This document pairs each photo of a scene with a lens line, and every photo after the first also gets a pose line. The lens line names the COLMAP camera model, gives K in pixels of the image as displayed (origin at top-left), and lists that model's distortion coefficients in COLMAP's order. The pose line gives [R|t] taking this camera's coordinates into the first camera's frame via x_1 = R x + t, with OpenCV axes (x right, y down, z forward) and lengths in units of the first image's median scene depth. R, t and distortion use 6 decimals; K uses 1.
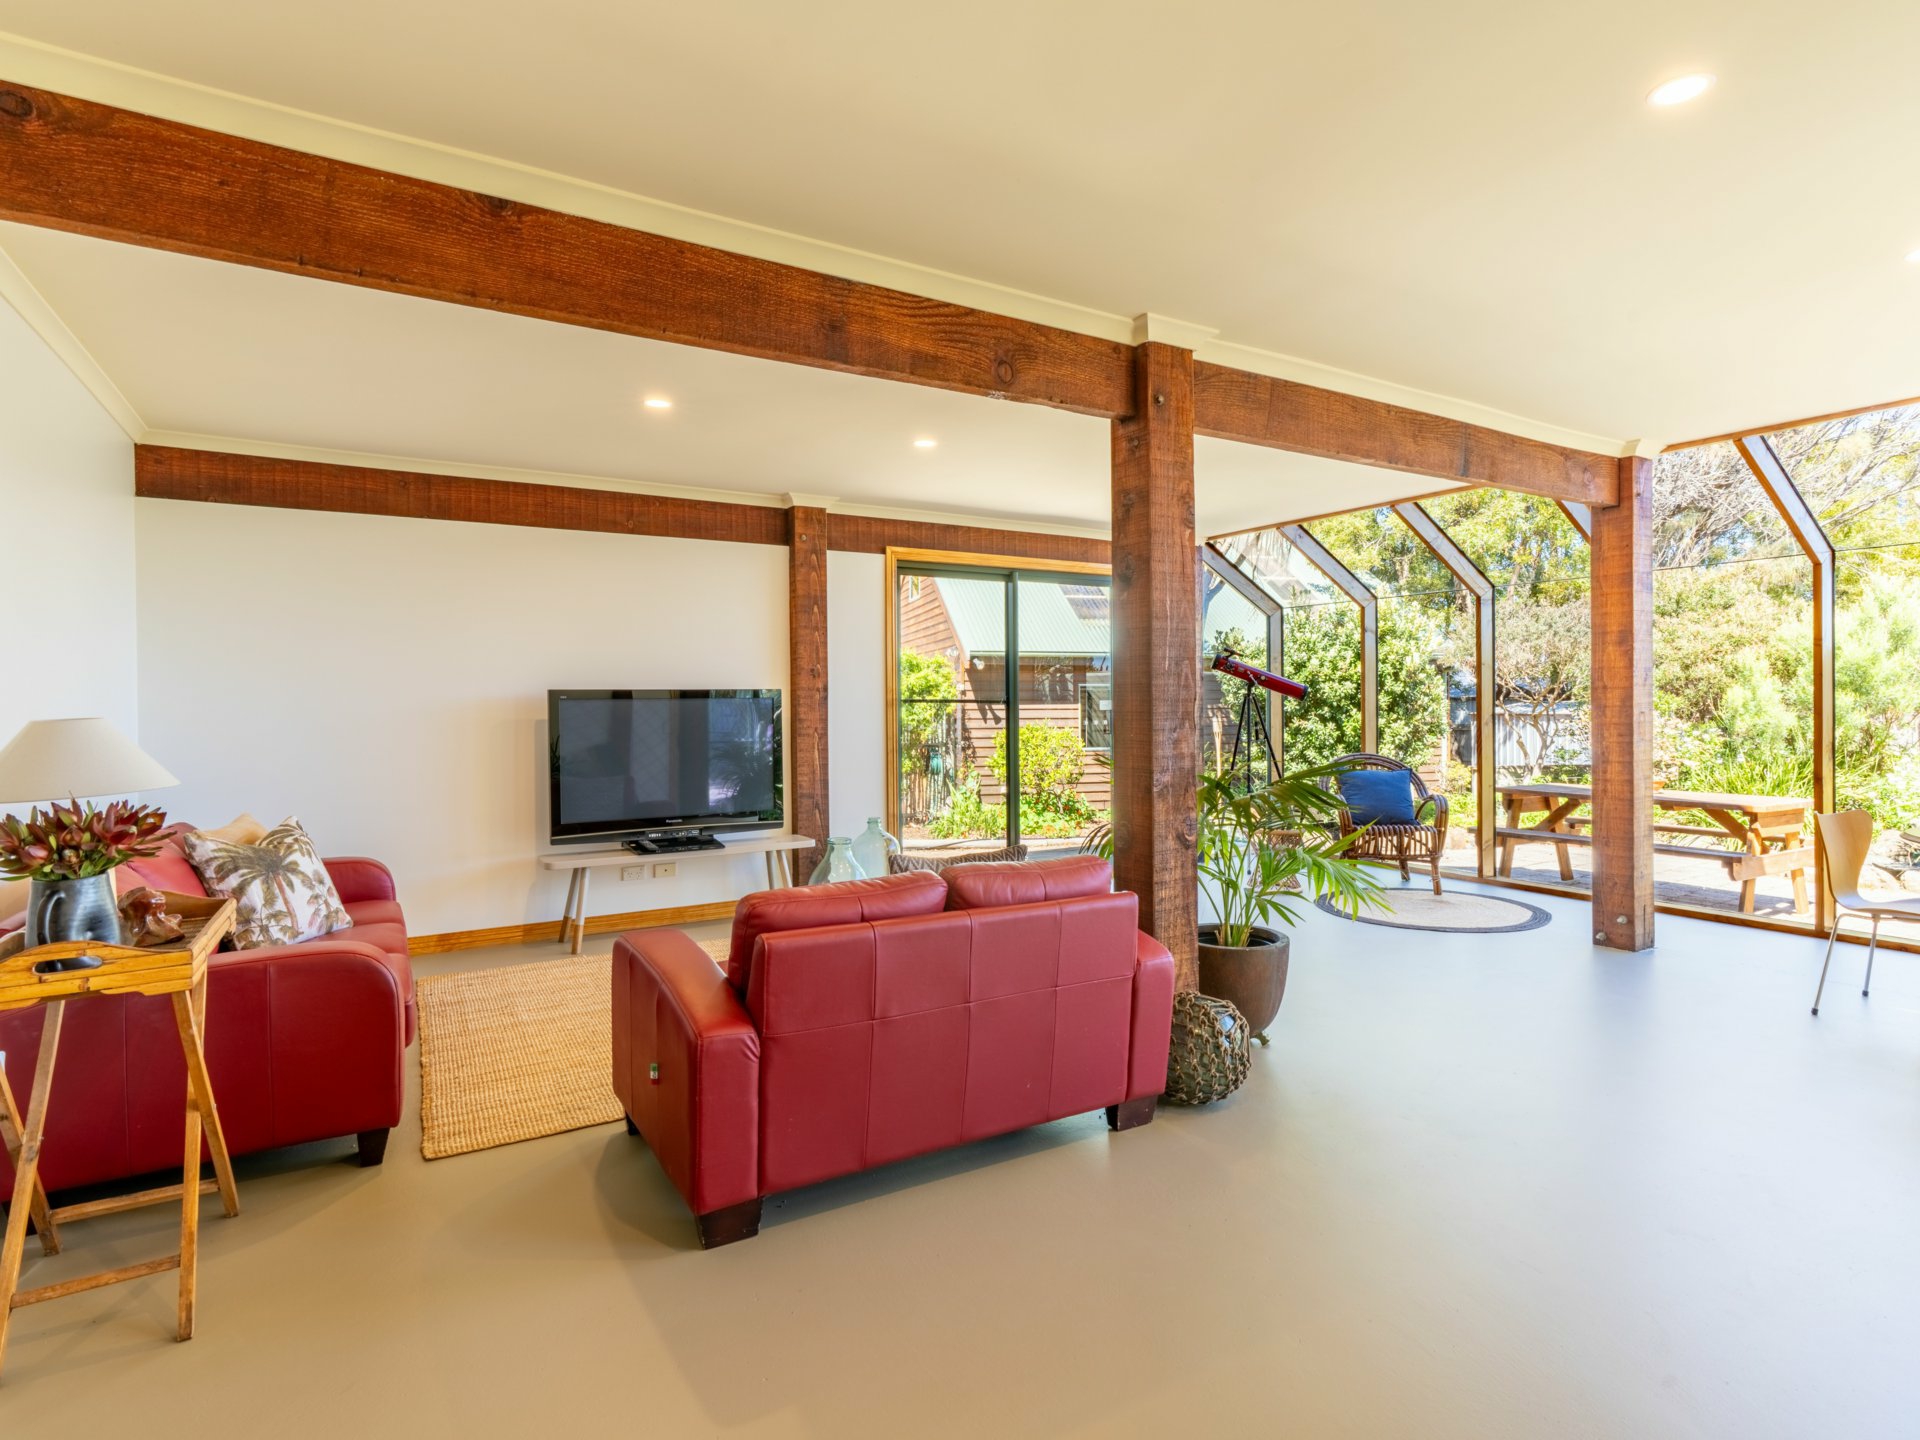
lens RADIAL K [[985.7, 0, 960.0], [0, 985.7, 720.0], [0, 0, 1]] dist [-0.000809, -0.000237]
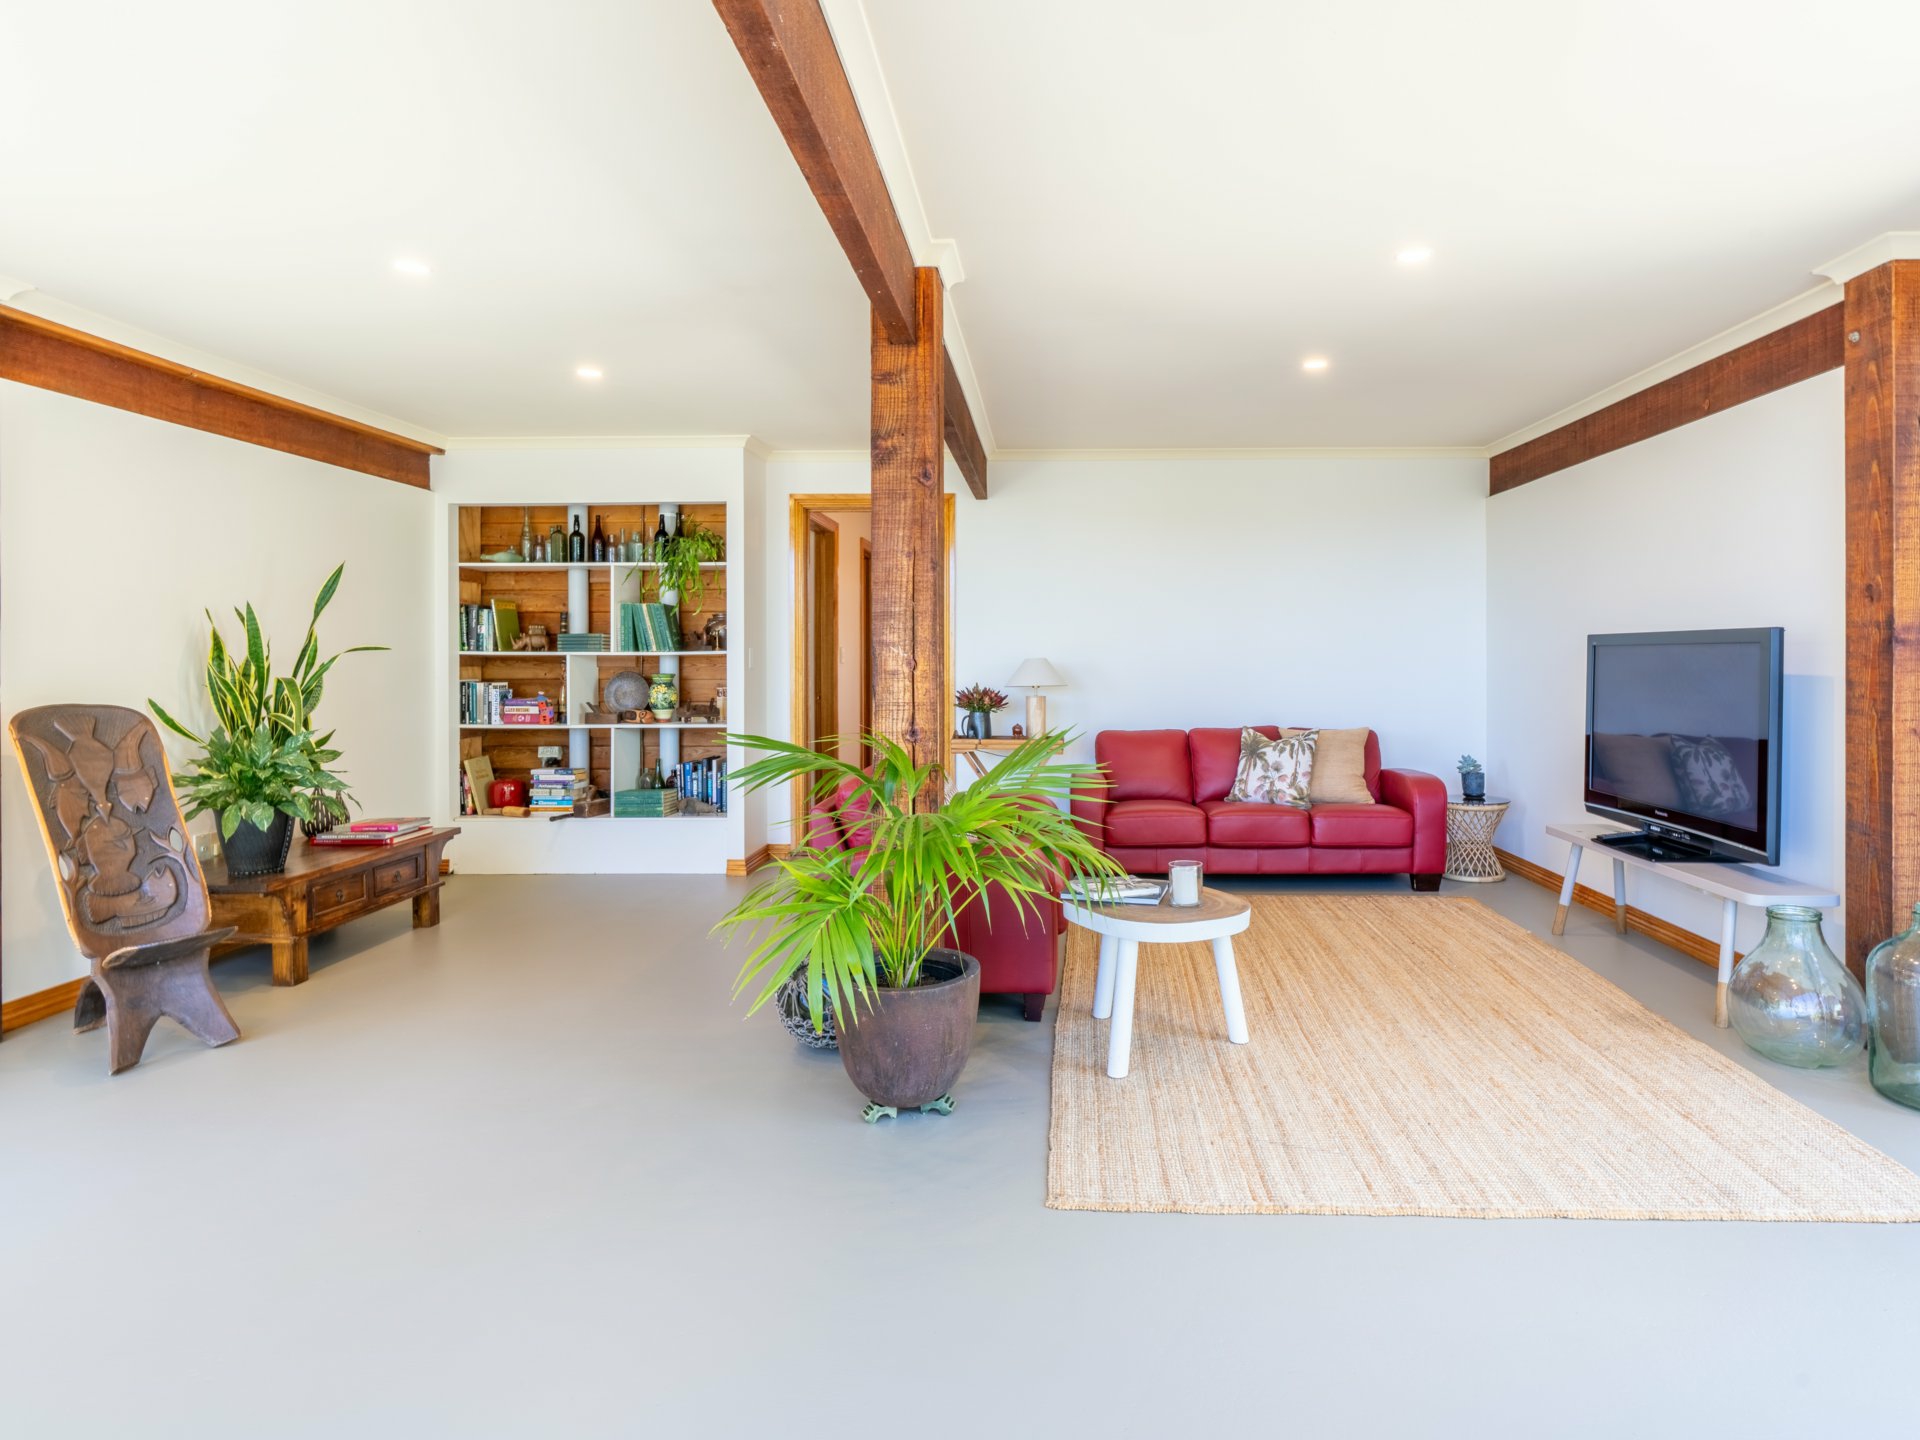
lens RADIAL K [[903.7, 0, 961.0], [0, 903.7, 648.7], [0, 0, 1]] dist [-0.000254, -0.000006]
pose [[-0.523649, 0.007097, -0.851905, 0.559869], [-0.004610, 0.999927, 0.011164, -0.023884], [0.851922, 0.009773, -0.523578, 0.943802]]
